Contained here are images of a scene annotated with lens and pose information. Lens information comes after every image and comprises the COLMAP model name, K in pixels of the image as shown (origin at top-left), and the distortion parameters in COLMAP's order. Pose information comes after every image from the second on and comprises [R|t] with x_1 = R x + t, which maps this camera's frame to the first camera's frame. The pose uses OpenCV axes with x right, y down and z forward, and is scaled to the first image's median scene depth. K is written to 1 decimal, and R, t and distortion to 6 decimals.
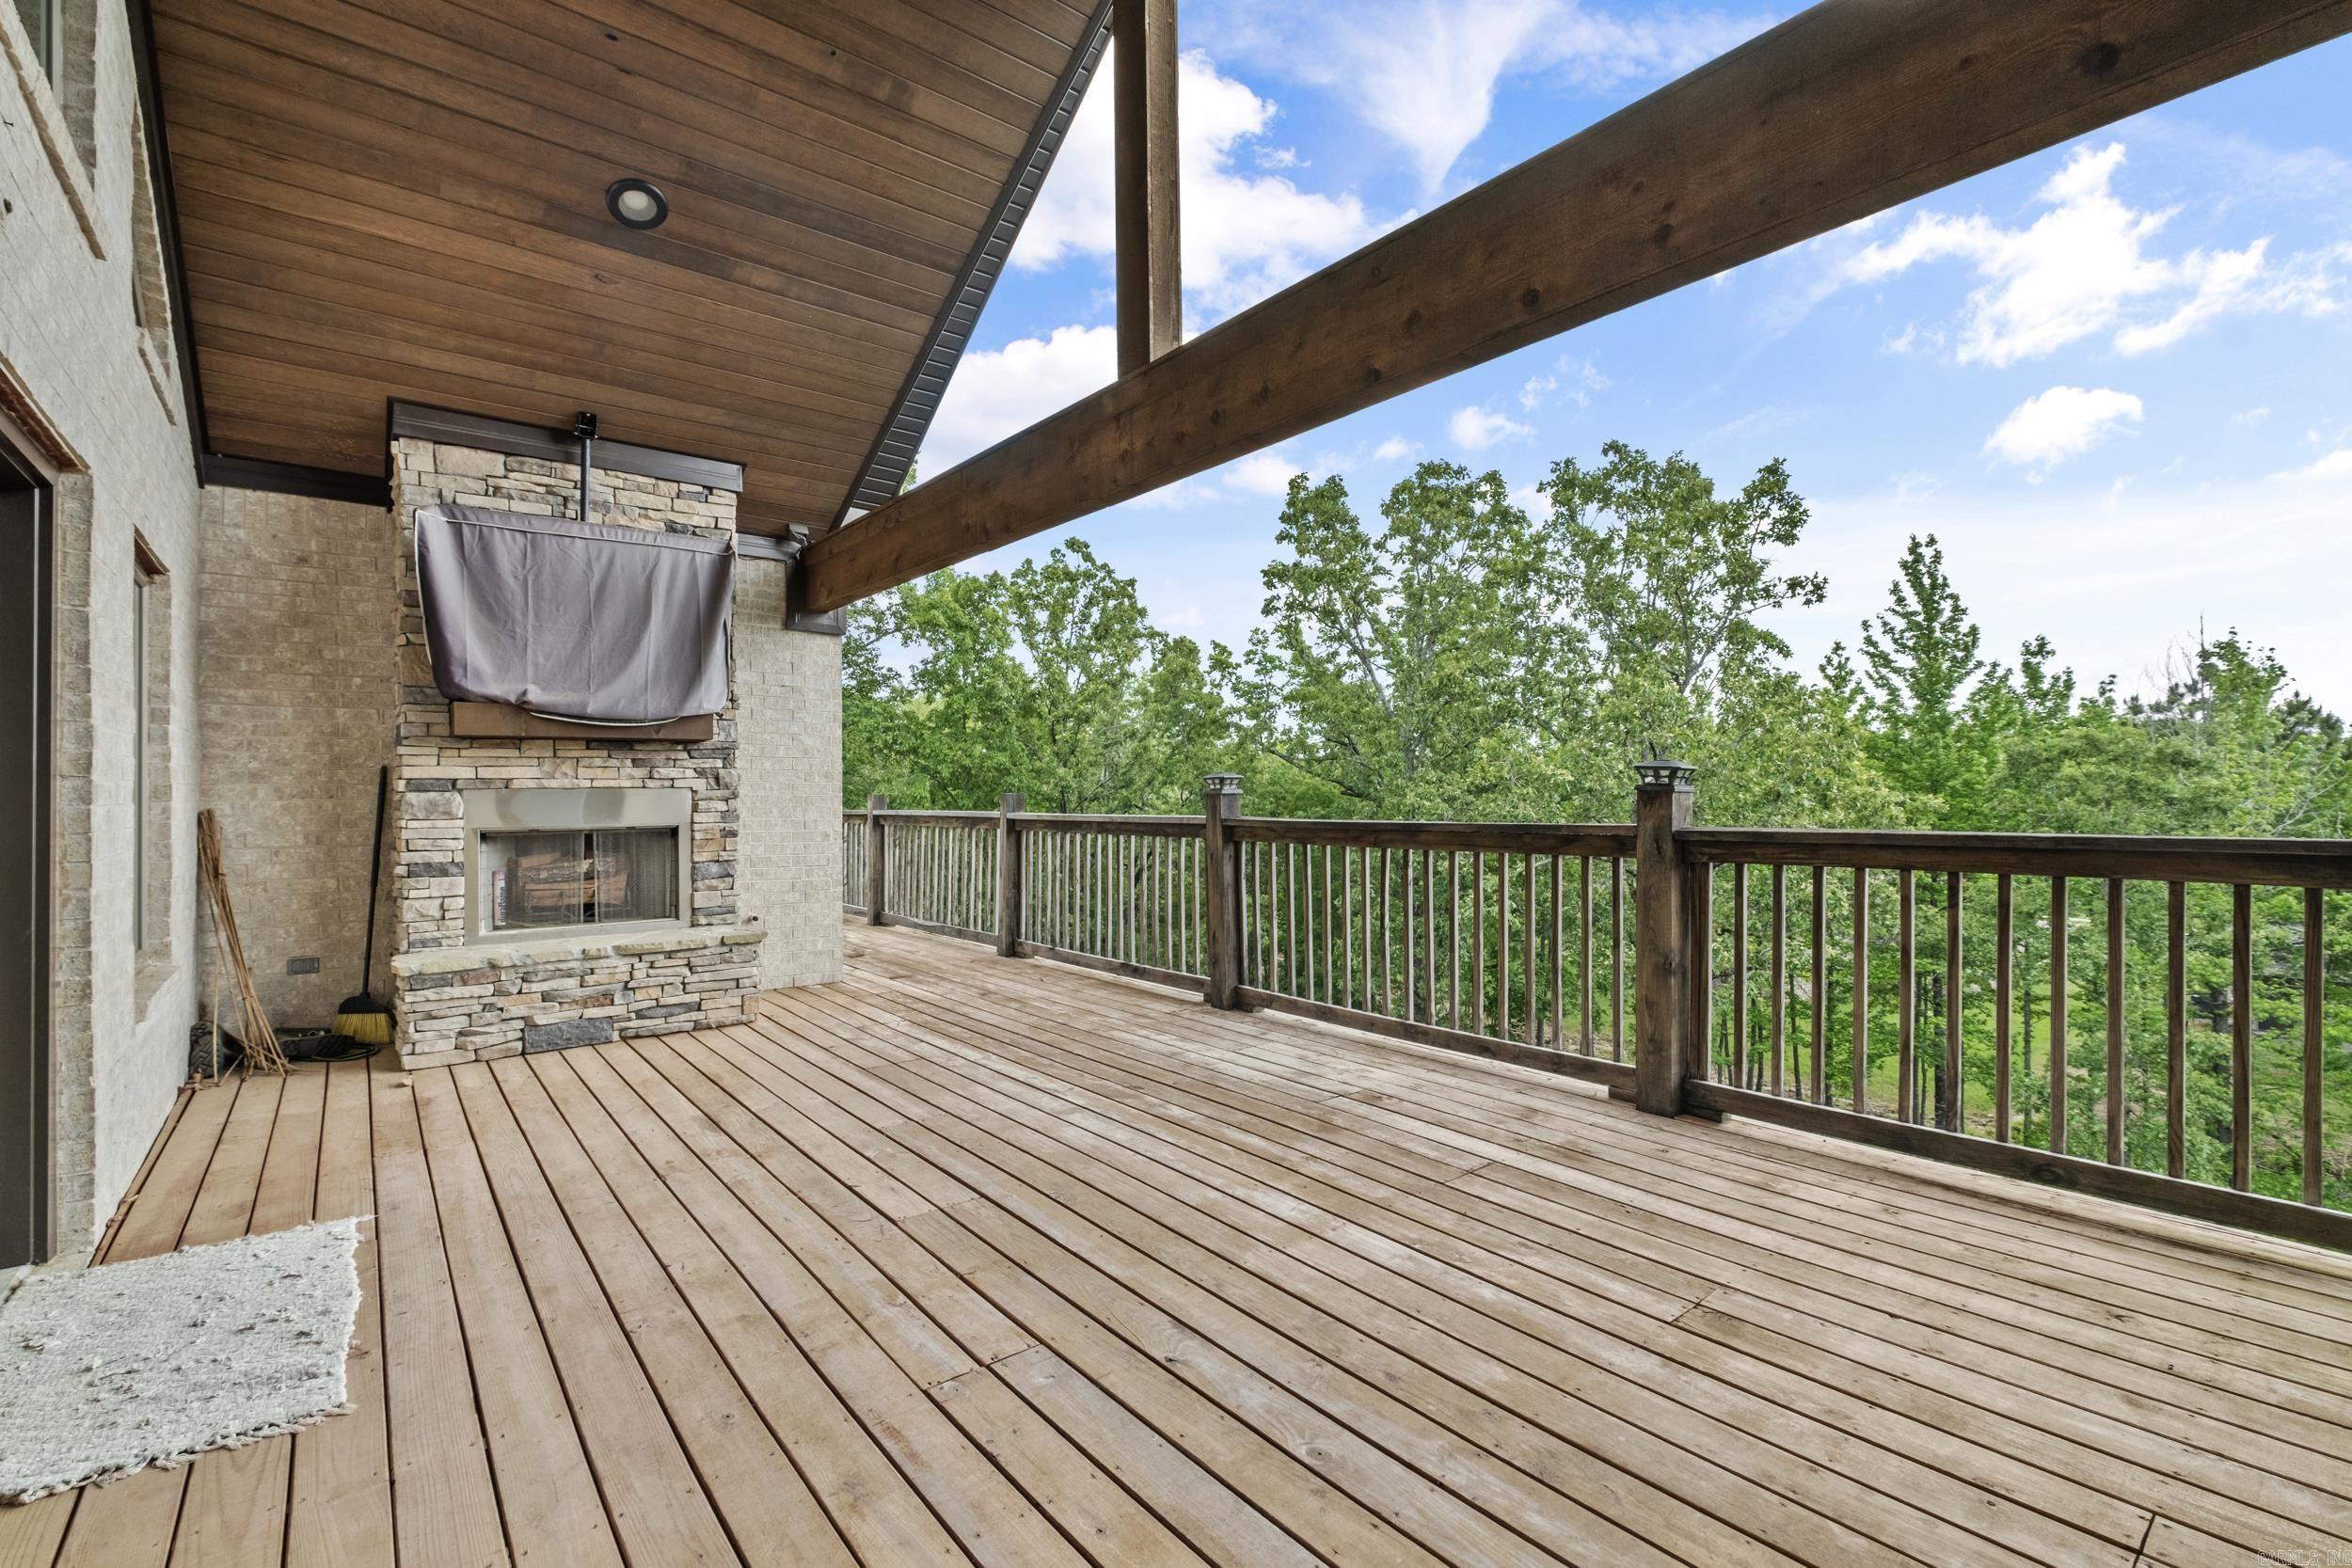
lens RADIAL K [[1020.8, 0, 1164.9], [0, 1020.8, 792.5], [0, 0, 1]] dist [-0.008212, 0.000120]
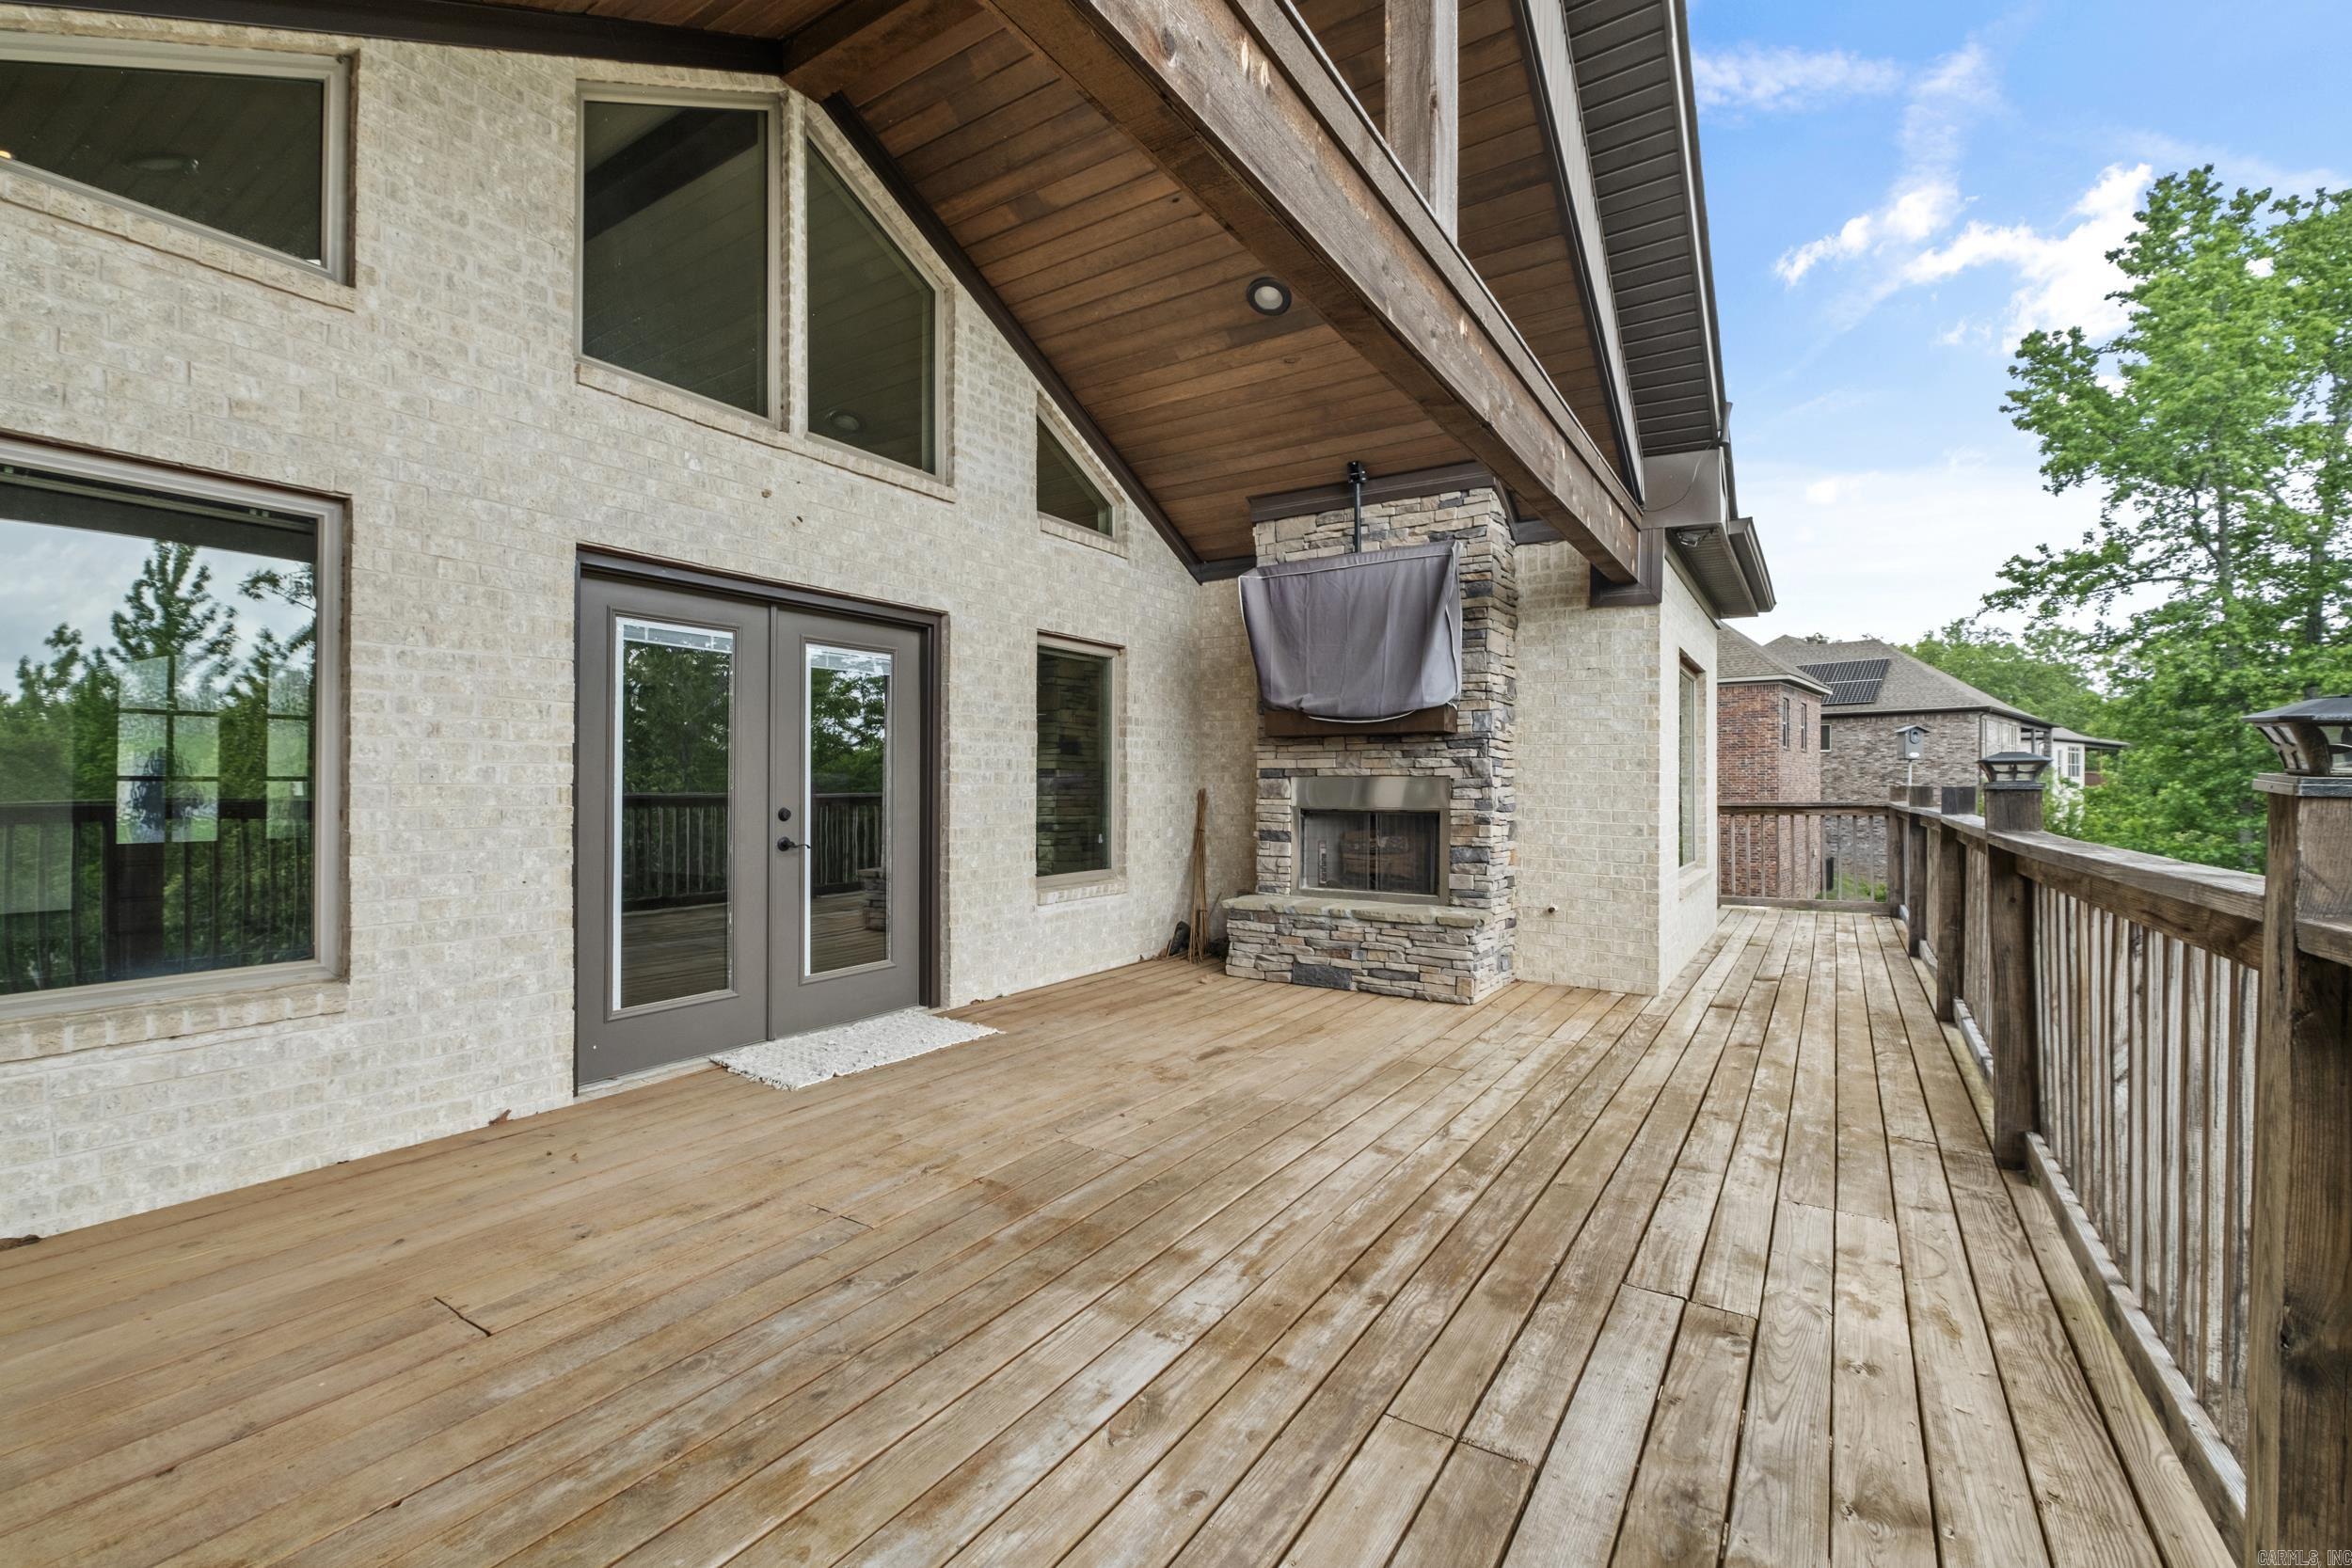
lens RADIAL K [[1020.8, 0, 1164.6], [0, 1020.8, 788.6], [0, 0, 1]] dist [-0.008212, 0.000120]
pose [[0.306043, 0.014772, -0.951903, 0.469346], [-0.007455, 0.999886, 0.013120, -0.003458], [0.951988, 0.003081, 0.306119, 0.389877]]
